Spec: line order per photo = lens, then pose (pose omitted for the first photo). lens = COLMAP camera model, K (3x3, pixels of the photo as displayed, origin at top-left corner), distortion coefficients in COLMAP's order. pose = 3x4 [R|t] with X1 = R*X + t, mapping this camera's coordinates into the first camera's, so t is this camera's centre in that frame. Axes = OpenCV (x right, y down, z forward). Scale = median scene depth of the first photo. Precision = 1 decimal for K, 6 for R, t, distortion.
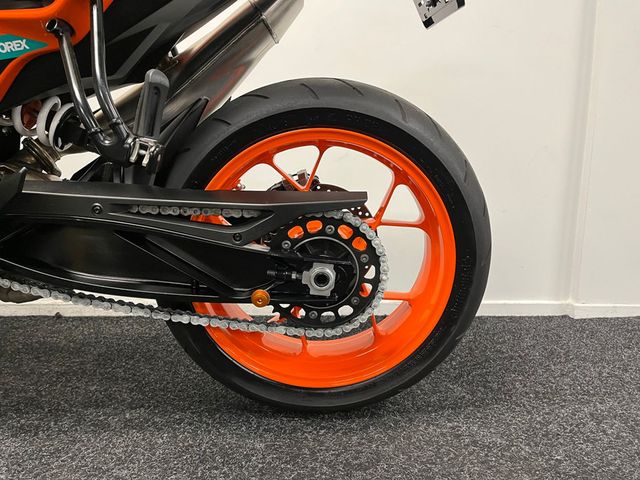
lens RADIAL K [[483.0, 0, 320.0], [0, 483.0, 240.0], [0, 0, 1]] dist [0.094953, -0.131435]
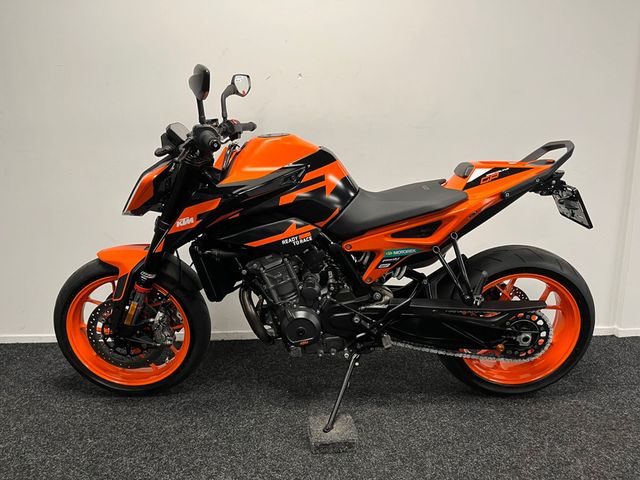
lens RADIAL K [[483.0, 0, 320.0], [0, 483.0, 240.0], [0, 0, 1]] dist [0.094953, -0.131435]
pose [[0.999889, -0.013214, -0.006945, -0.866521], [0.013500, 0.998991, 0.042825, -0.458737], [0.006372, -0.042914, 0.999058, -1.195283]]
